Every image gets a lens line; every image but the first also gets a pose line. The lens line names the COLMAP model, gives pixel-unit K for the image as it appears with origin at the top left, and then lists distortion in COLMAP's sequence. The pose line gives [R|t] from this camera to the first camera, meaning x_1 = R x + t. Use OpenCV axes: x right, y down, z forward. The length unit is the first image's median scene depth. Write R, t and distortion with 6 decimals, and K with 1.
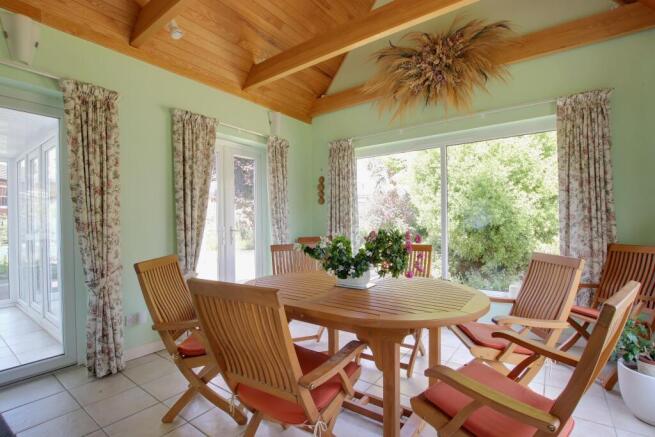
lens RADIAL K [[308.1, 0, 327.5], [0, 308.1, 218.5], [0, 0, 1]] dist [-0.001089, 0.000007]
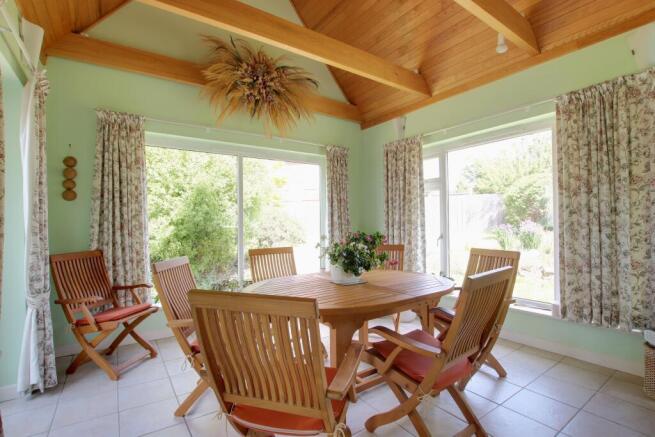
lens RADIAL K [[308.1, 0, 327.5], [0, 308.1, 218.5], [0, 0, 1]] dist [-0.001089, 0.000007]
pose [[0.327367, 0.025427, 0.944555, -0.474733], [0.017245, 0.999311, -0.032877, 0.021290], [-0.944740, 0.027052, 0.326703, 0.326953]]
